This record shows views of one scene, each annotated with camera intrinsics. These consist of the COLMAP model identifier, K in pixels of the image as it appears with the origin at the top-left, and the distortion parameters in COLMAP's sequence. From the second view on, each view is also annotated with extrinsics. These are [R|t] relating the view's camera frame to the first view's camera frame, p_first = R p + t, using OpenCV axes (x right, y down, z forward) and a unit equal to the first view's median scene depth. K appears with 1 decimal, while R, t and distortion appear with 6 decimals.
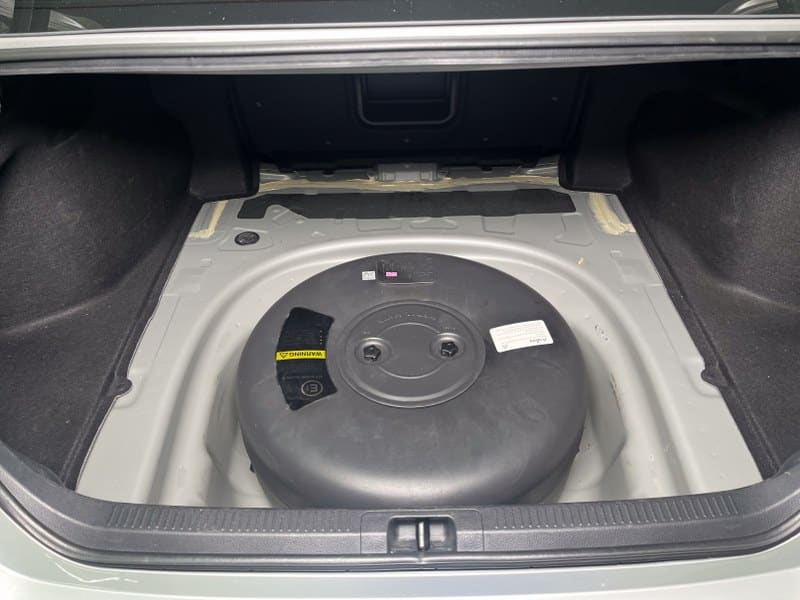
lens RADIAL K [[614.1, 0, 396.7], [0, 614.1, 300.0], [0, 0, 1]] dist [0.008710, 0.000970]
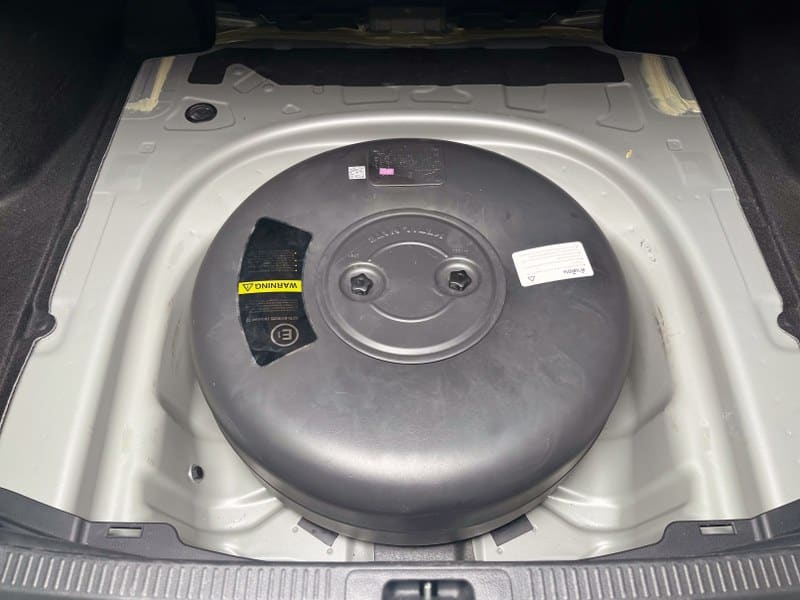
lens RADIAL K [[614.1, 0, 396.7], [0, 614.1, 300.0], [0, 0, 1]] dist [0.008710, 0.000970]
pose [[0.999838, 0.009513, 0.015254, -0.006207], [-0.013116, 0.966303, 0.257075, -0.086227], [-0.012294, -0.257233, 0.966271, 0.213335]]
